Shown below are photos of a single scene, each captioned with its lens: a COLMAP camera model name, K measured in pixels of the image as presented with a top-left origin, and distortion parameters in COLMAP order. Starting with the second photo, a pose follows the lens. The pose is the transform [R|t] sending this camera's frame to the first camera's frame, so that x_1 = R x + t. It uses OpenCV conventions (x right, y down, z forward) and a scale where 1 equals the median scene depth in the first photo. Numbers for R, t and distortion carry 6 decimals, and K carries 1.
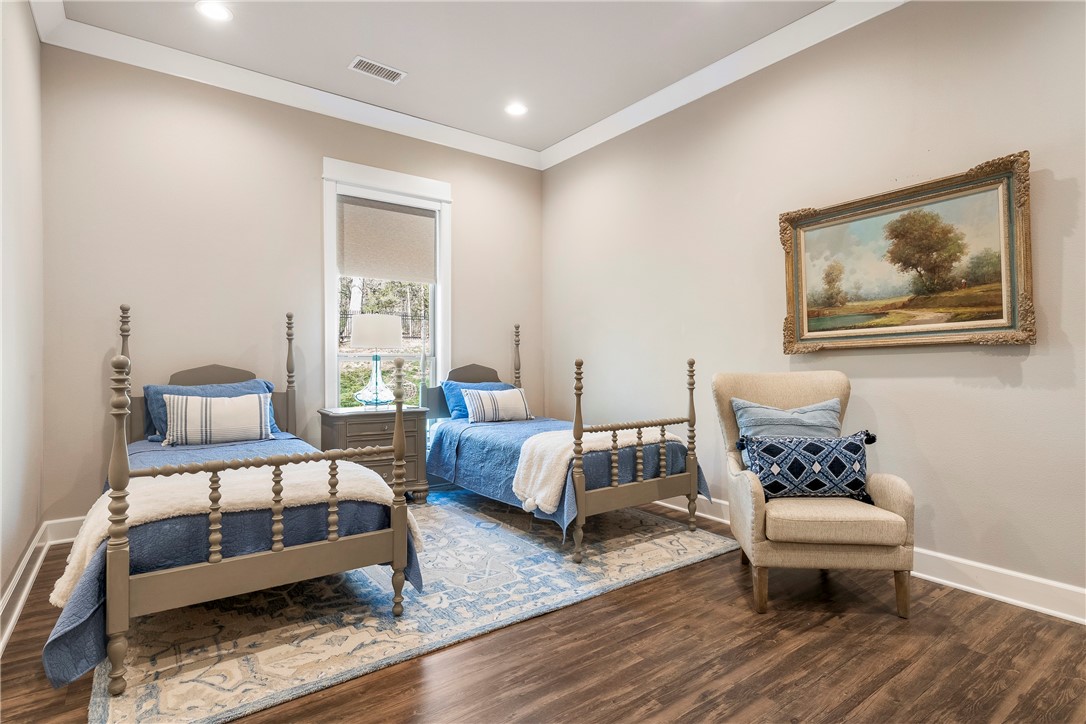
lens RADIAL K [[550.8, 0, 541.3], [0, 550.8, 360.4], [0, 0, 1]] dist [0.012521, -0.003972]
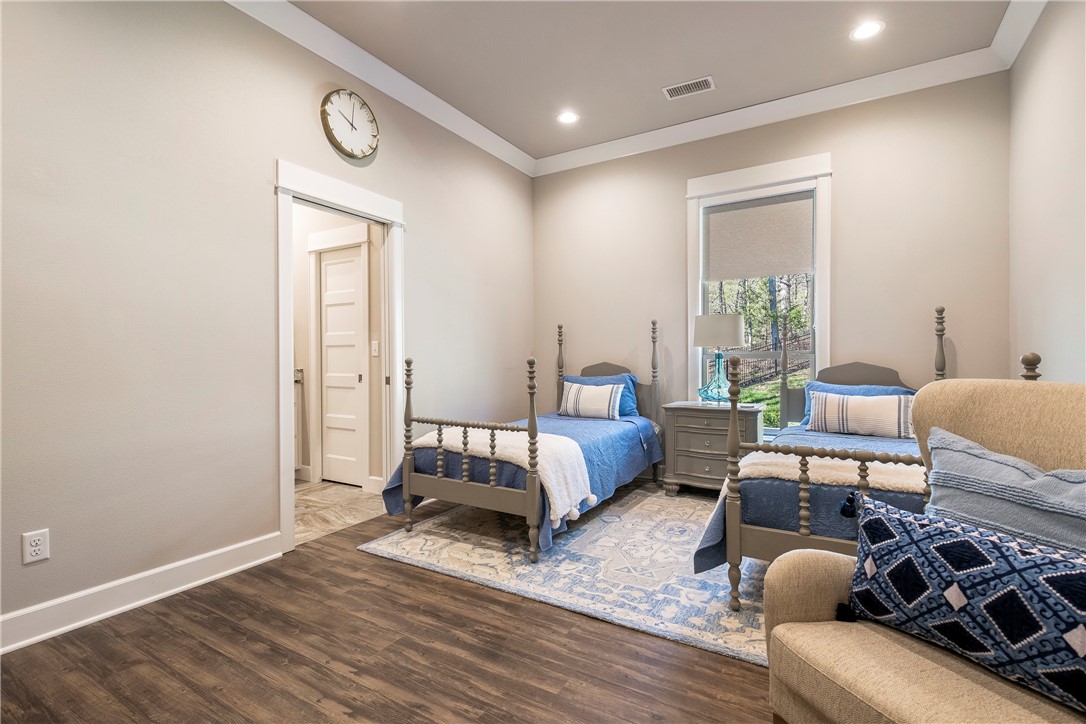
lens RADIAL K [[500.6, 0, 542.0], [0, 500.6, 363.0], [0, 0, 1]] dist [-0.001523, -0.000820]
pose [[0.381795, 0.003484, -0.924241, 0.704591], [0.006251, 0.999960, 0.006351, 0.000957], [0.924226, -0.008203, 0.381758, 0.517772]]
